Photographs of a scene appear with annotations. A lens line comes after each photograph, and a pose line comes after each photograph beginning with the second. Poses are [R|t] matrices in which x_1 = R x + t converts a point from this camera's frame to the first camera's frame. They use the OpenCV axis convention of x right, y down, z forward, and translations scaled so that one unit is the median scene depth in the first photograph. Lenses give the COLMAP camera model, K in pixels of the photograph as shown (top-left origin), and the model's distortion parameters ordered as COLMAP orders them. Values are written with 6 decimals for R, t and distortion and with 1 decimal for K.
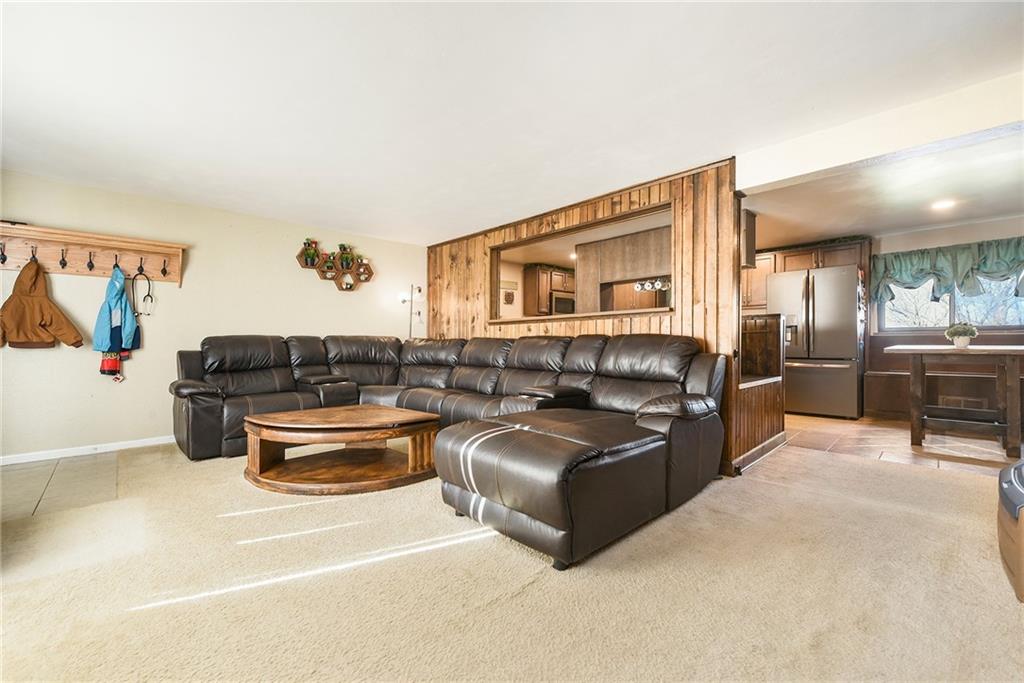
lens RADIAL K [[422.8, 0, 516.2], [0, 422.8, 340.2], [0, 0, 1]] dist [-0.001767, -0.000167]
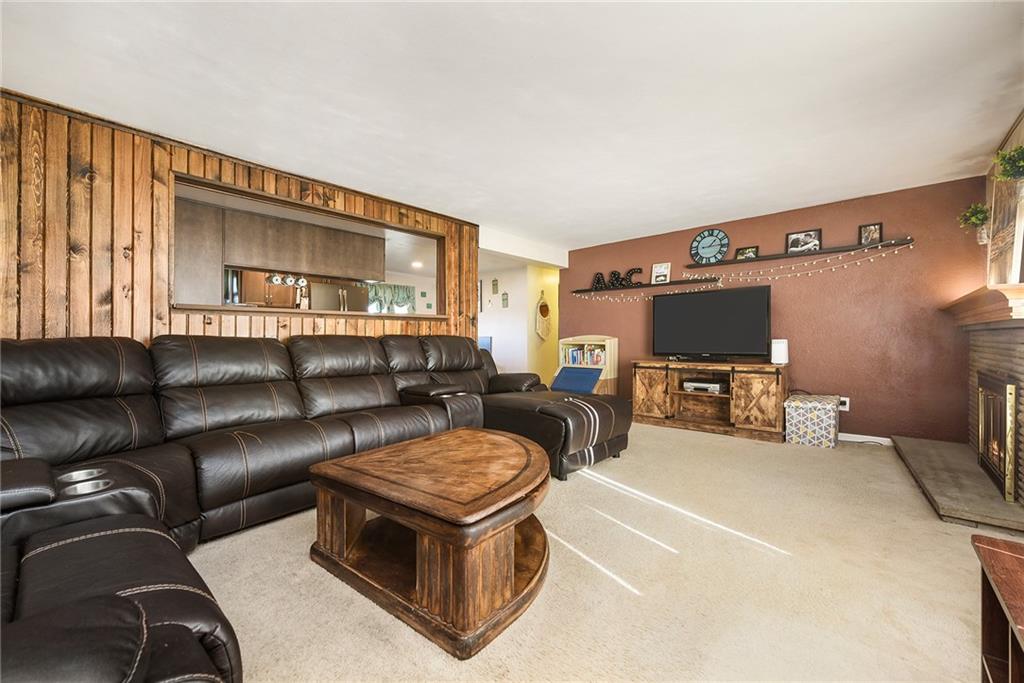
lens RADIAL K [[422.8, 0, 516.2], [0, 422.8, 340.2], [0, 0, 1]] dist [-0.001767, -0.000167]
pose [[-0.104536, 0.002278, 0.994518, -0.764906], [0.000060, 0.999997, -0.002284, 0.002871], [-0.994521, -0.000179, -0.104536, 0.713165]]
